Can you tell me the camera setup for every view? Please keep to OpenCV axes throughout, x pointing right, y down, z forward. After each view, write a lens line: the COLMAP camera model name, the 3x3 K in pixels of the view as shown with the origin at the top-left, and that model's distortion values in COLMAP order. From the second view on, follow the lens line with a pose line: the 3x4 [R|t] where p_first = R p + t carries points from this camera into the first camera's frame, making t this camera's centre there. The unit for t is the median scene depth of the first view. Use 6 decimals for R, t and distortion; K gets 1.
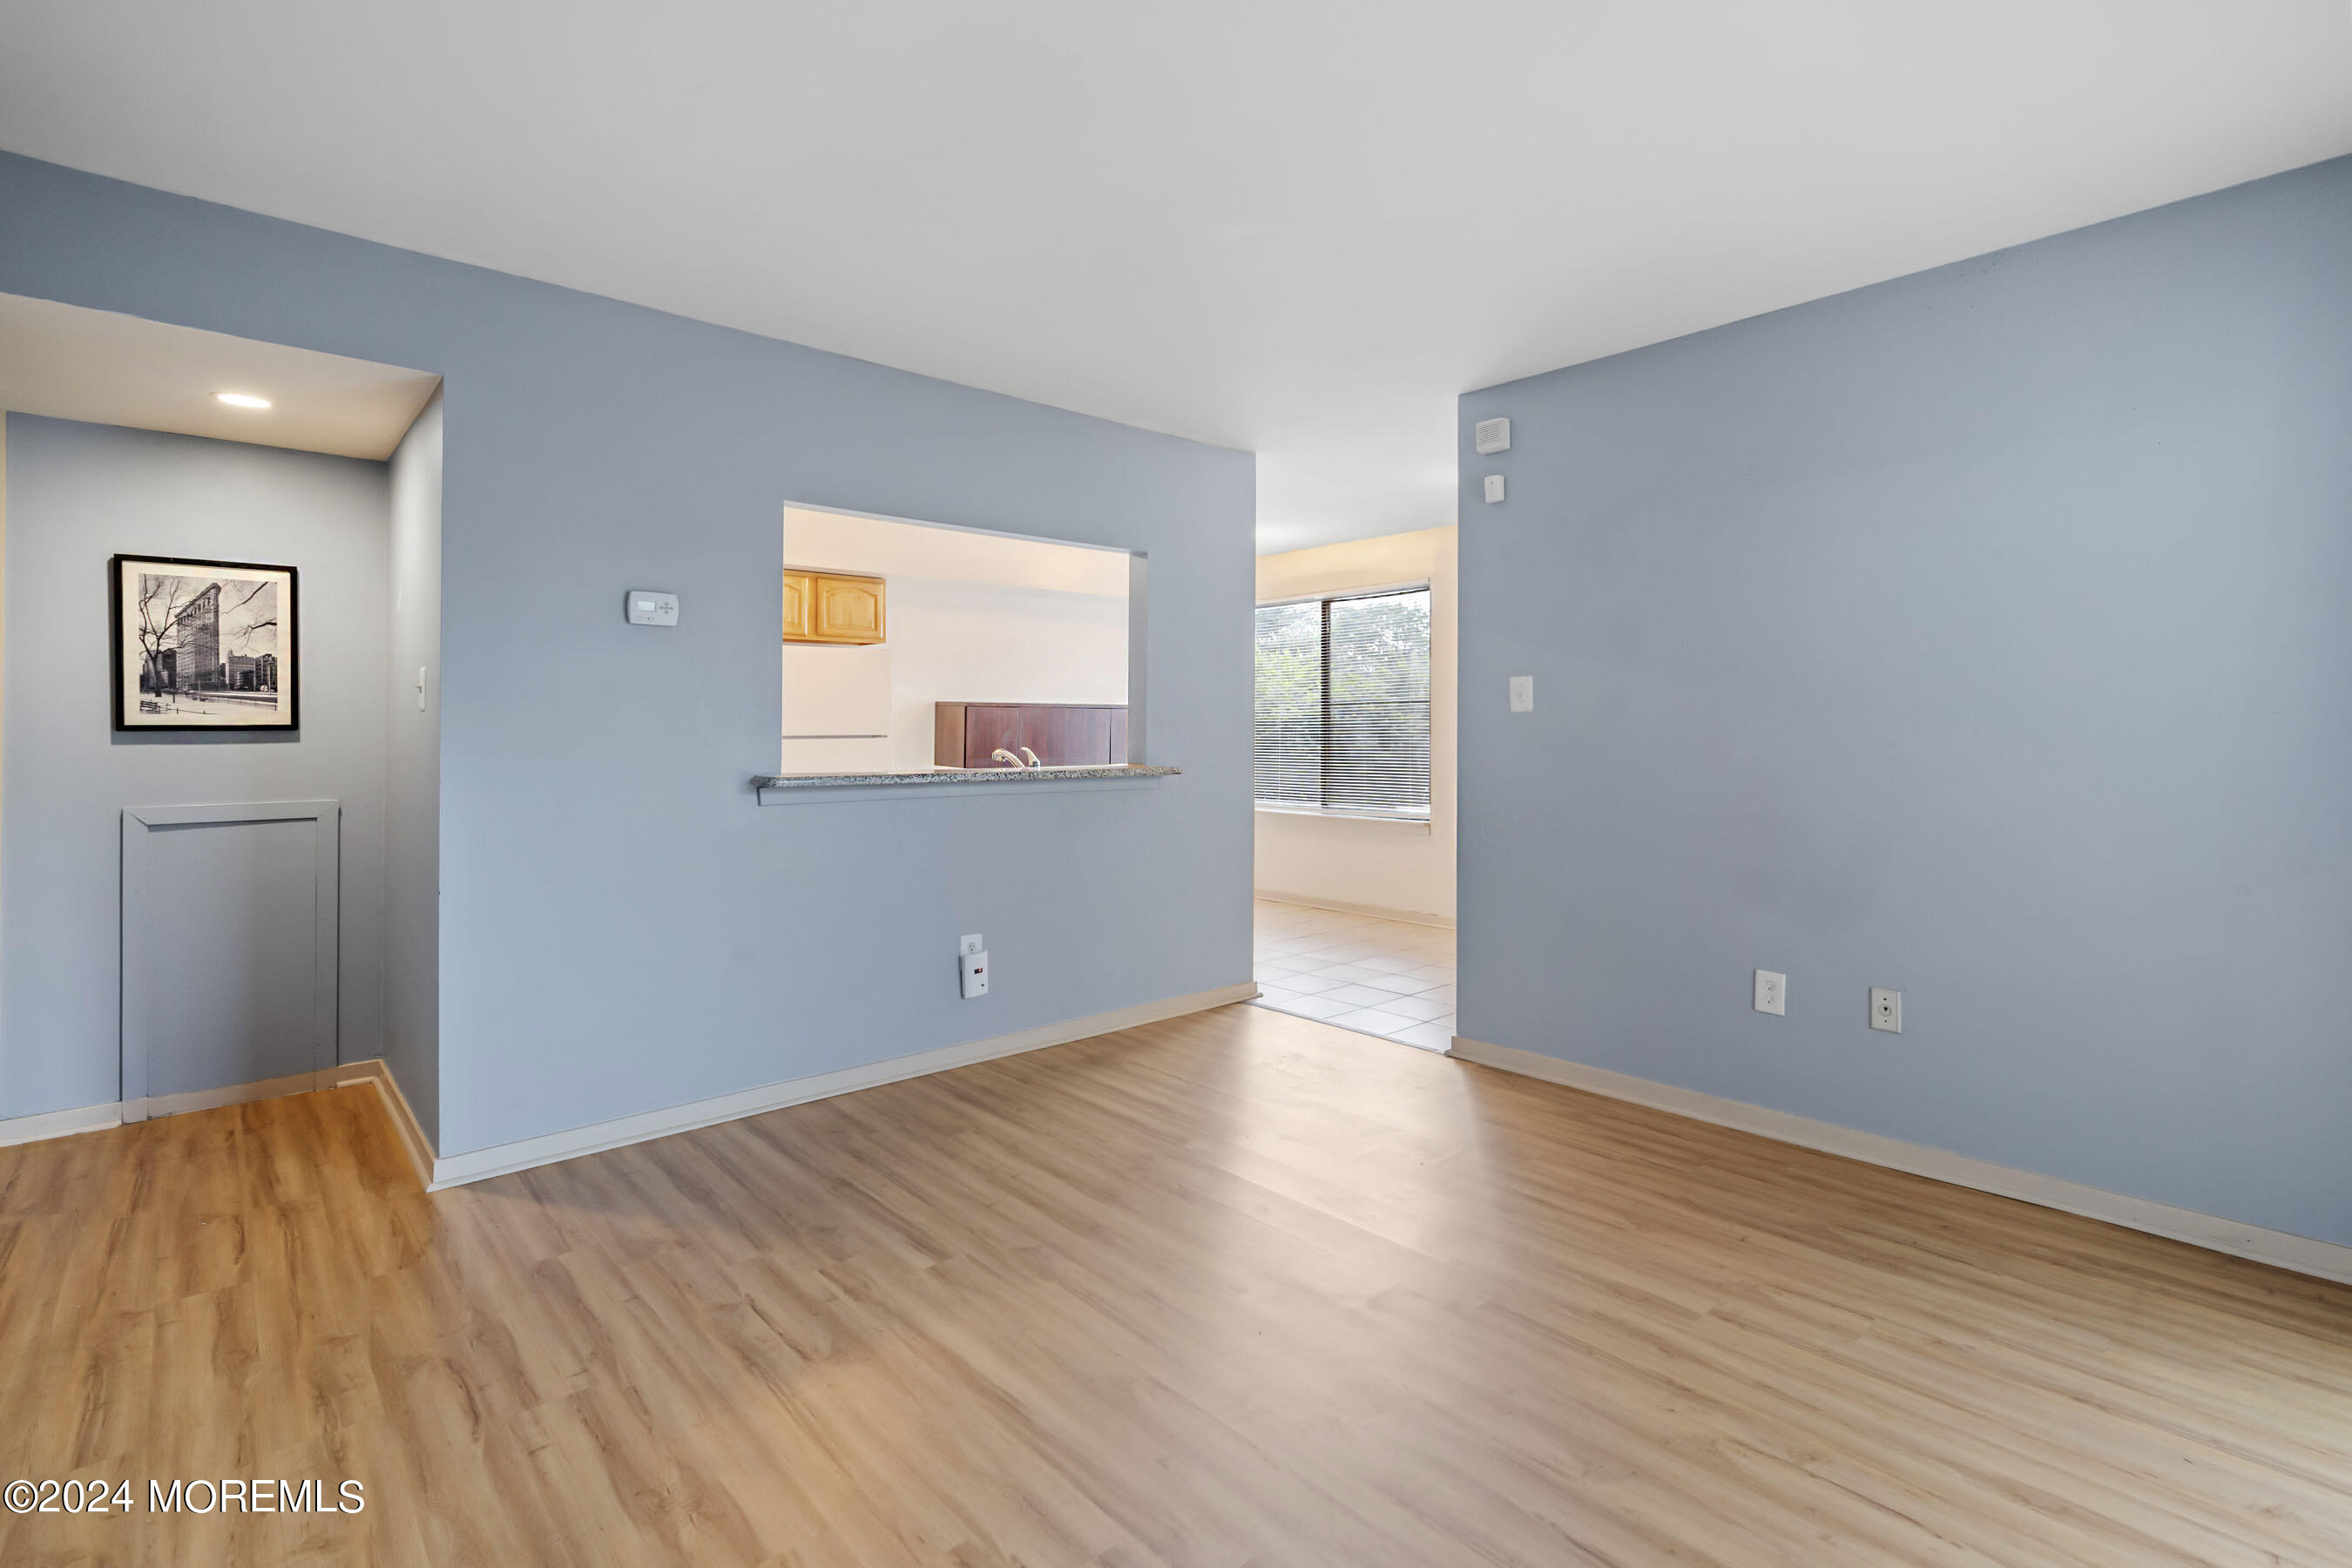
lens RADIAL K [[1076.7, 0, 1160.5], [0, 1076.7, 730.9], [0, 0, 1]] dist [-0.001806, 0.000233]
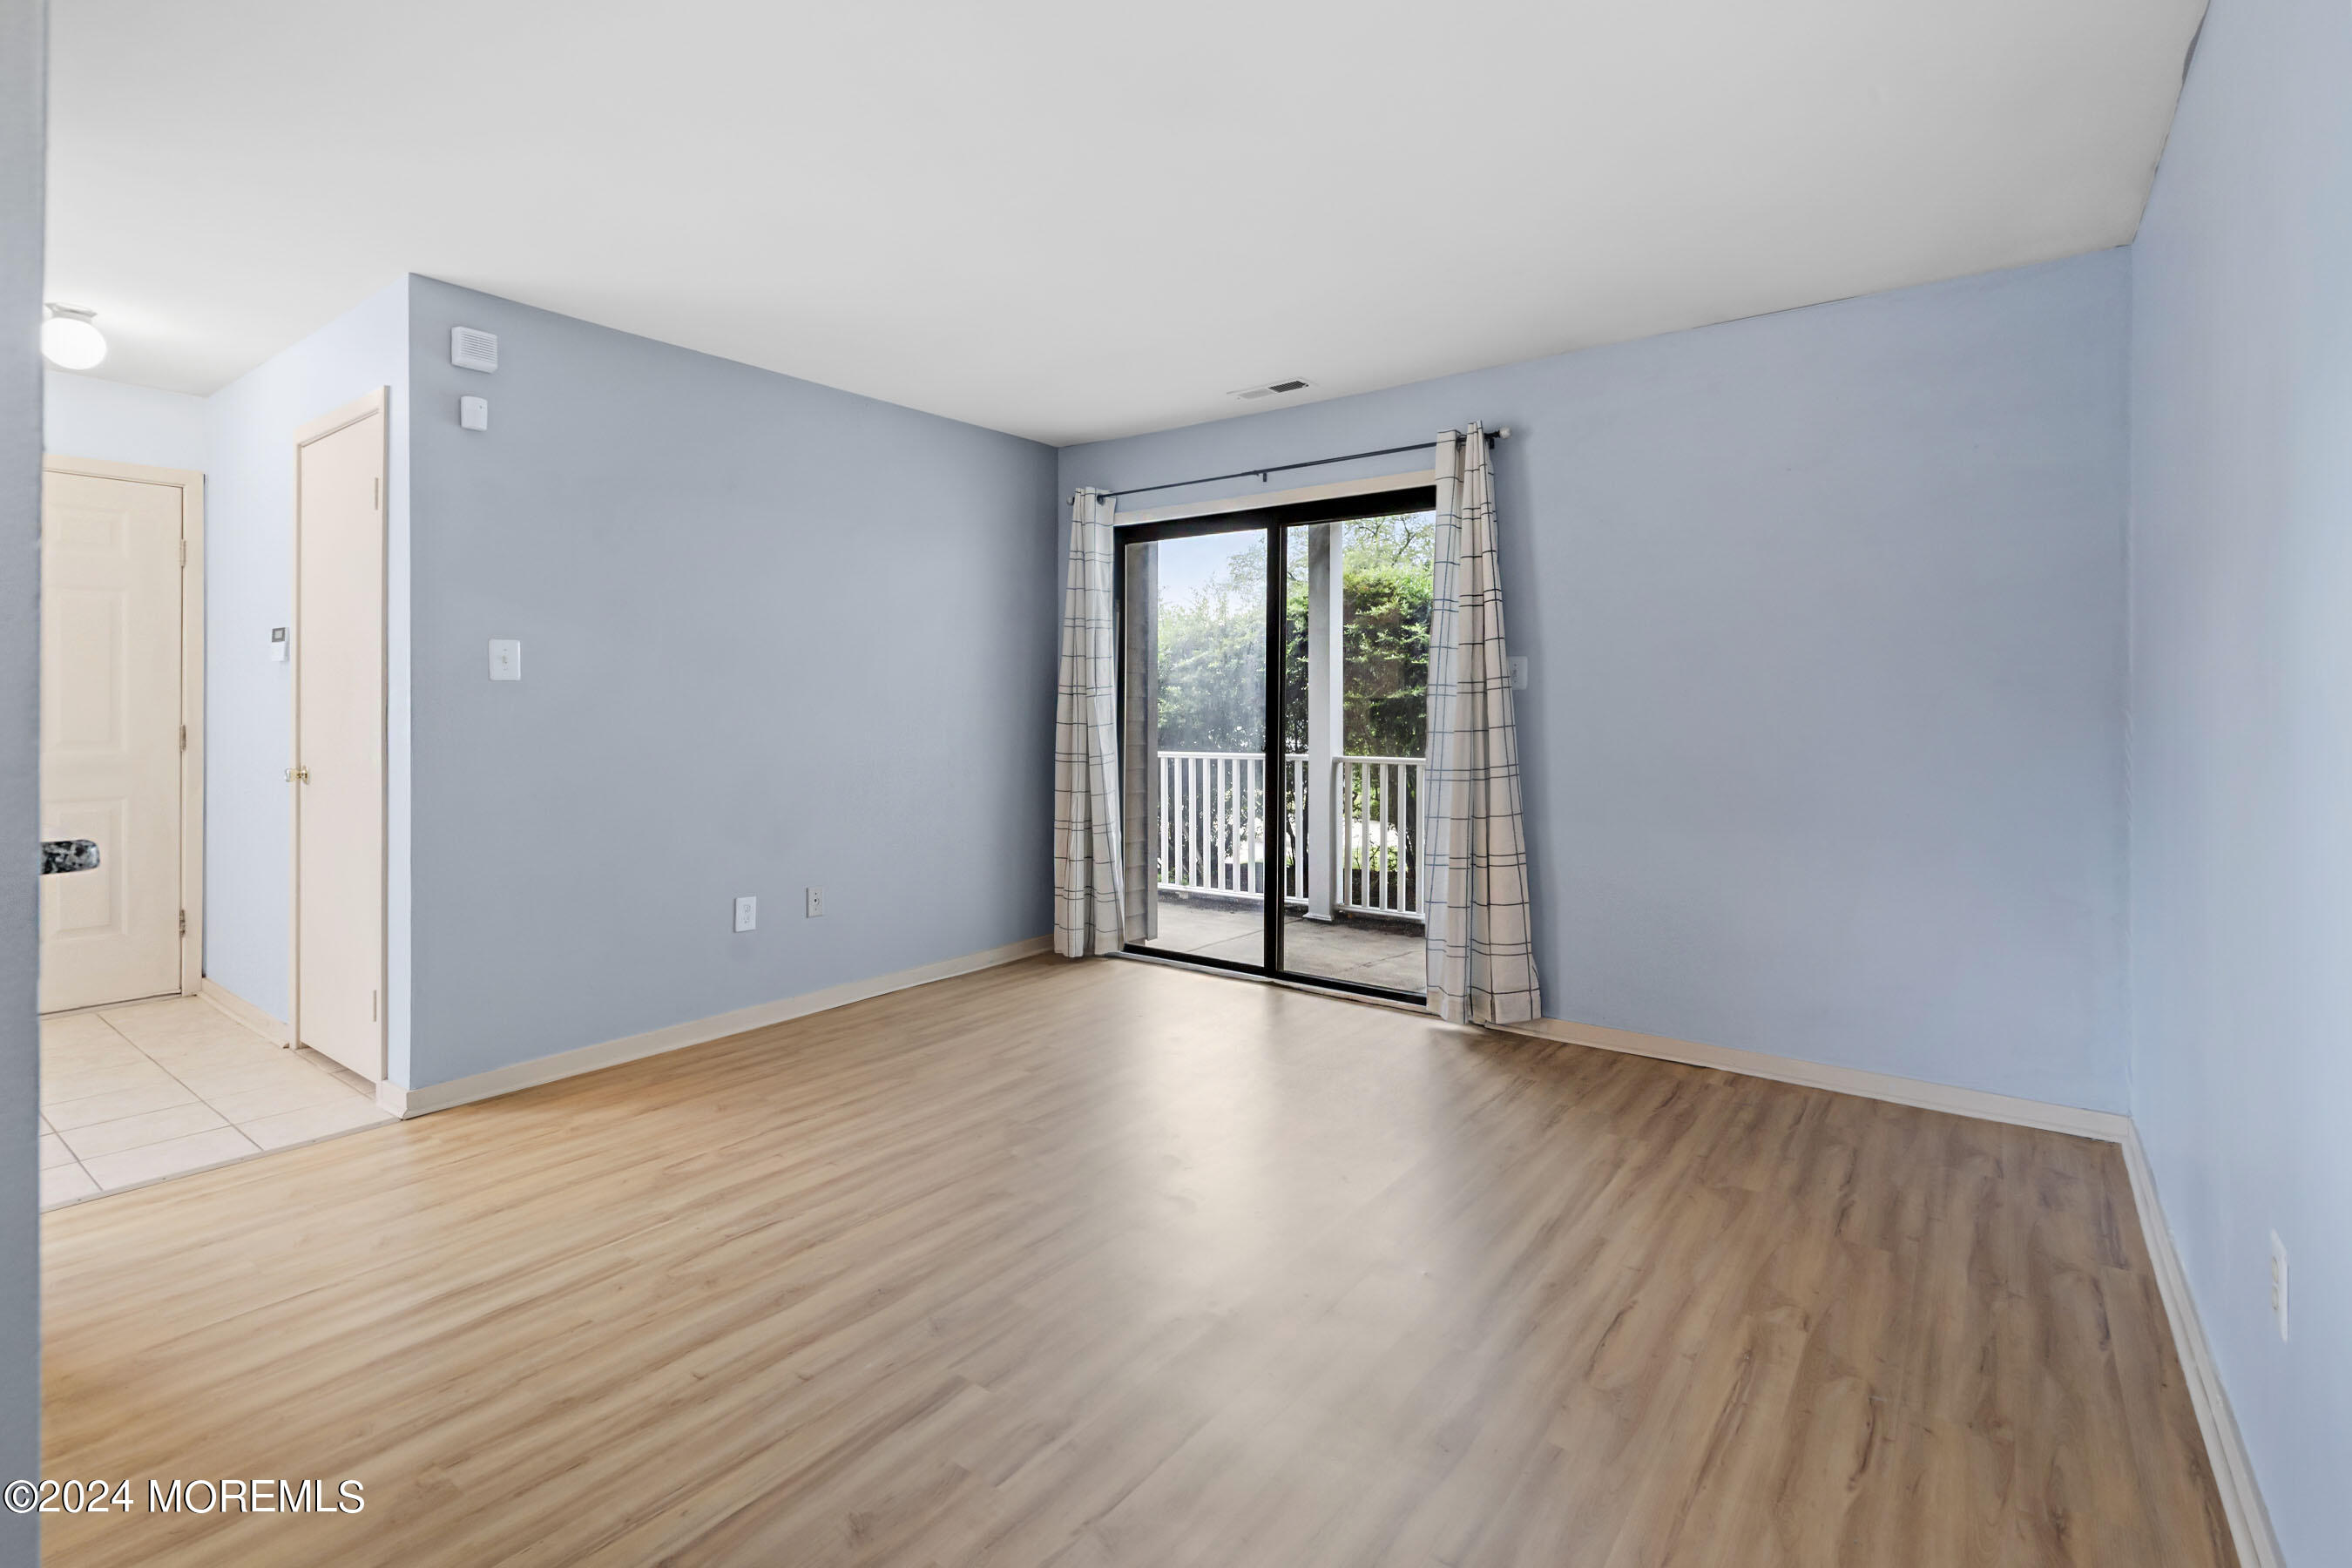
lens RADIAL K [[1092.9, 0, 1166.6], [0, 1092.9, 707.2], [0, 0, 1]] dist [-0.012757, 0.001002]
pose [[-0.194332, 0.001015, 0.980935, -0.915920], [-0.002307, 0.999996, -0.001492, 0.006059], [-0.980933, -0.002553, -0.194328, 0.927351]]
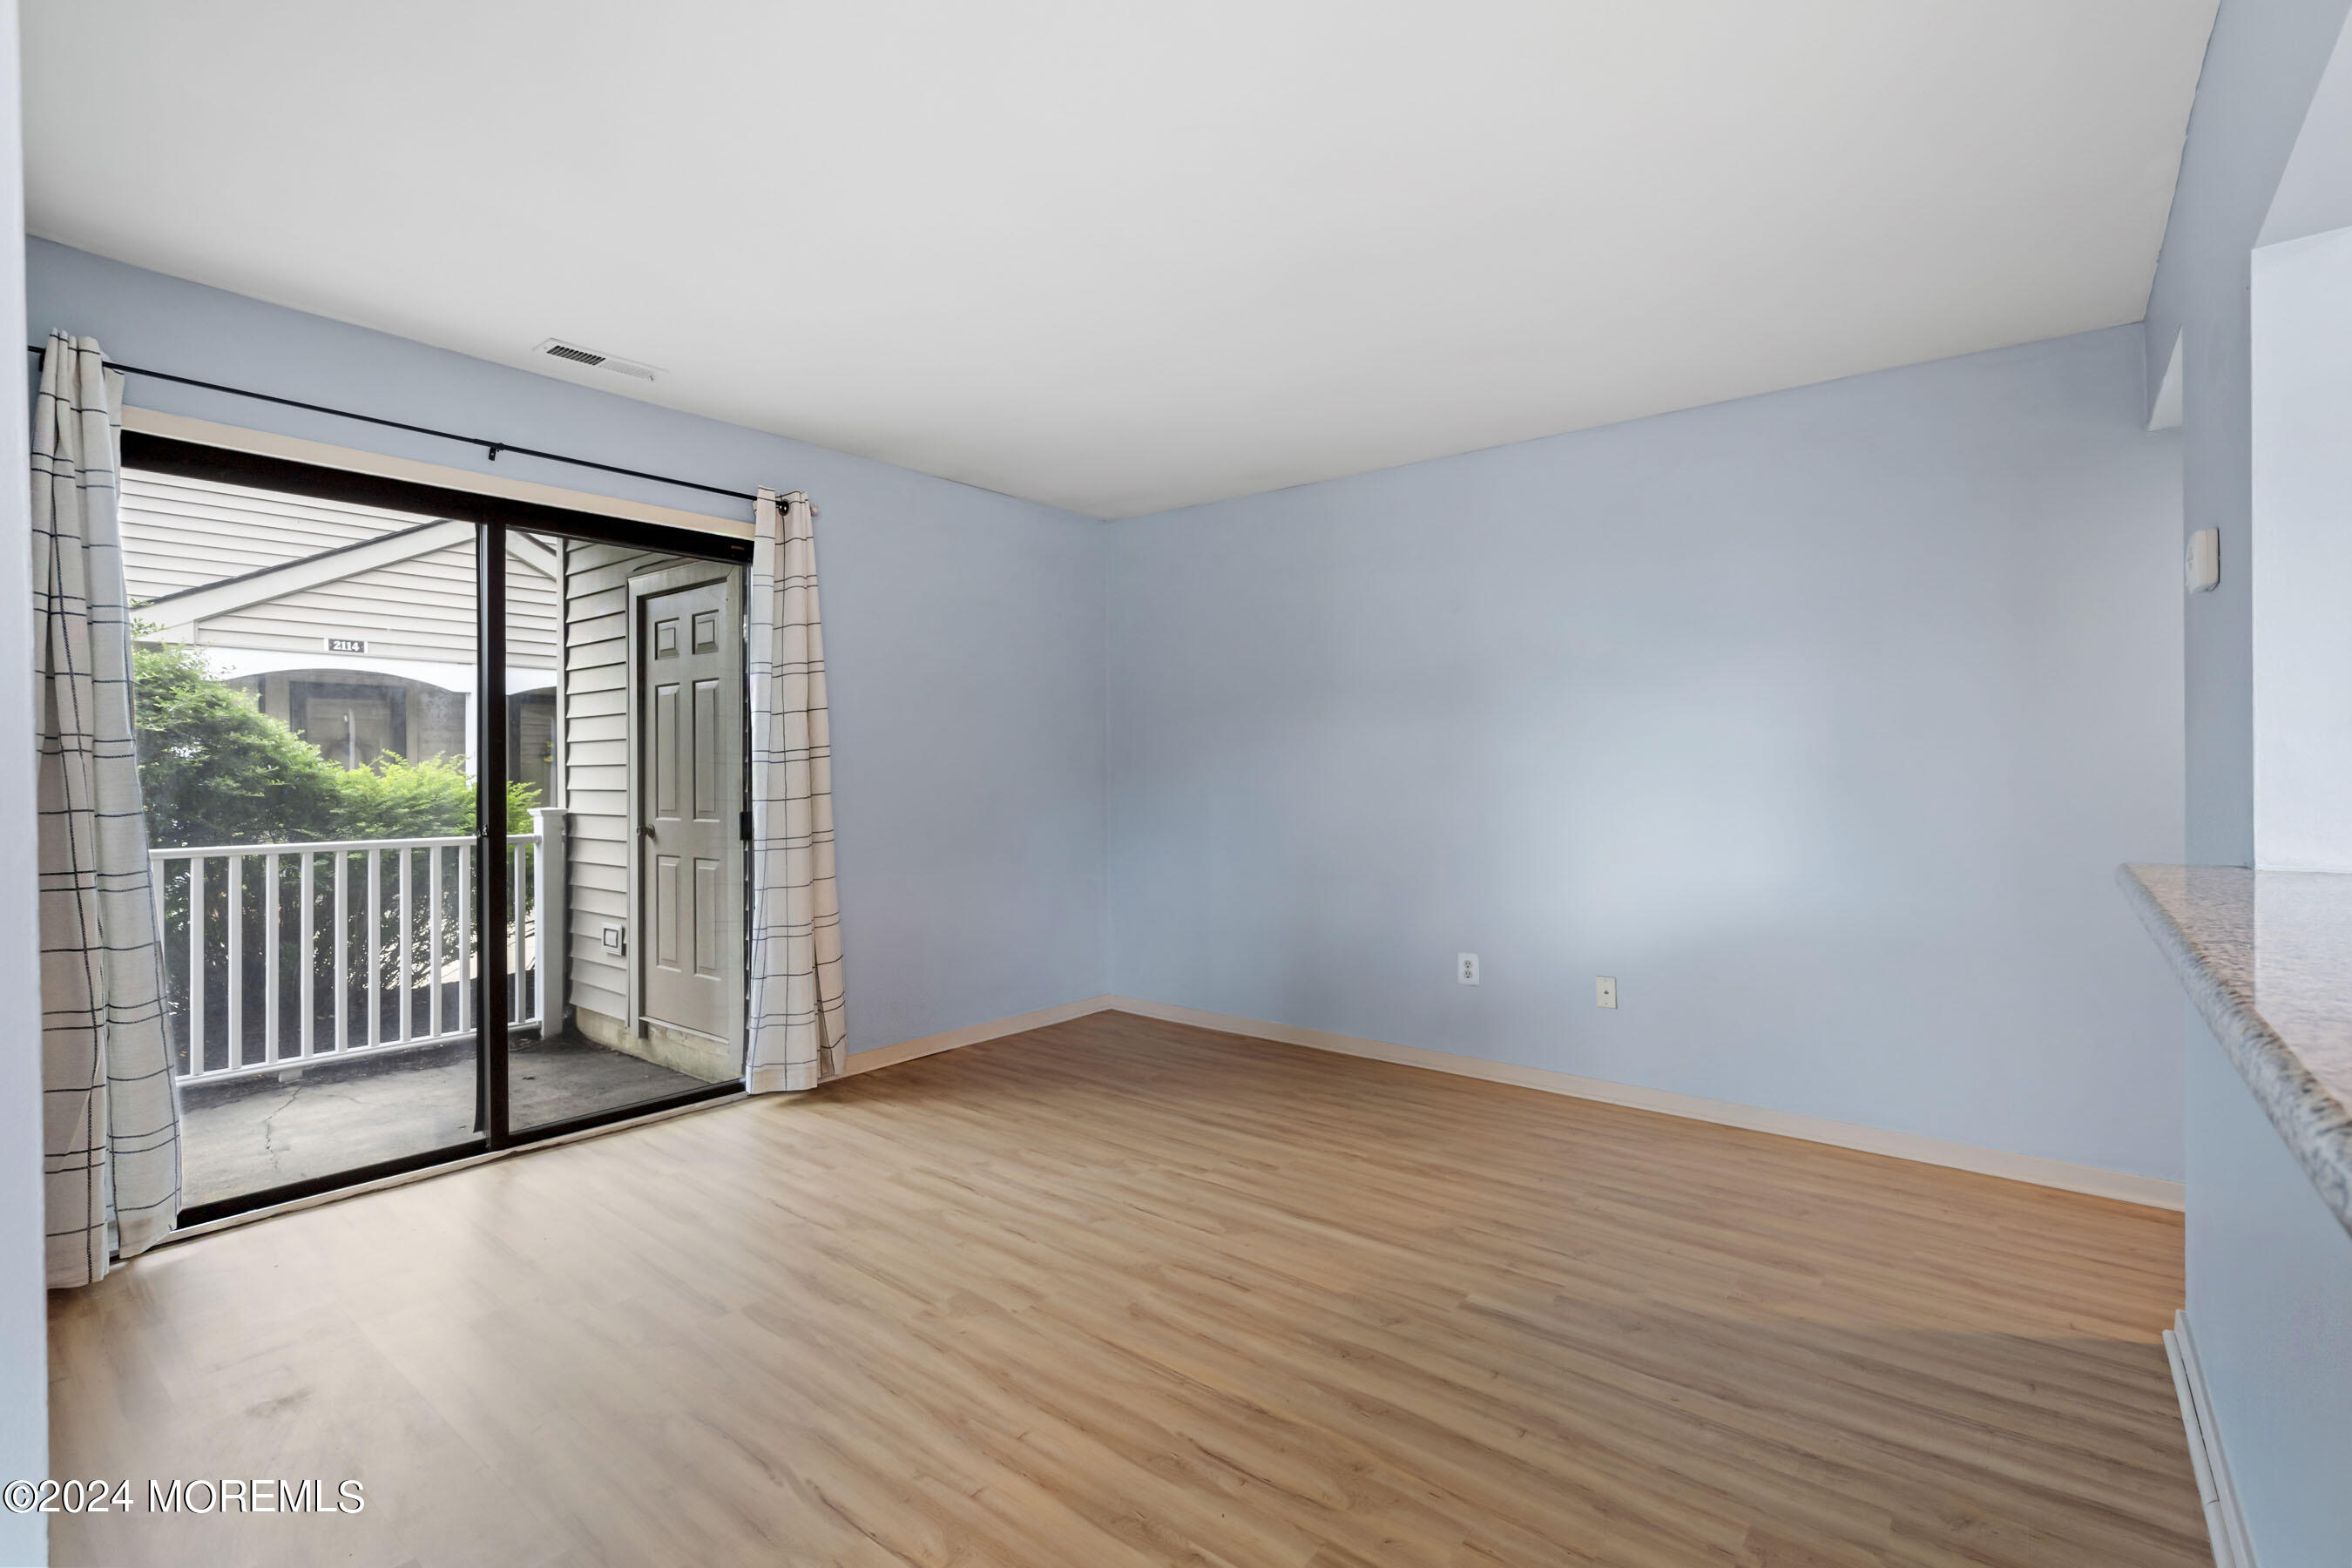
lens RADIAL K [[1079.2, 0, 1165.4], [0, 1079.2, 761.1], [0, 0, 1]] dist [-0.003454, 0.000254]
pose [[-0.985918, -0.001608, -0.167220, 0.216420], [-0.000042, 0.999956, -0.009371, 0.000217], [0.167228, -0.009232, -0.985875, 1.778473]]
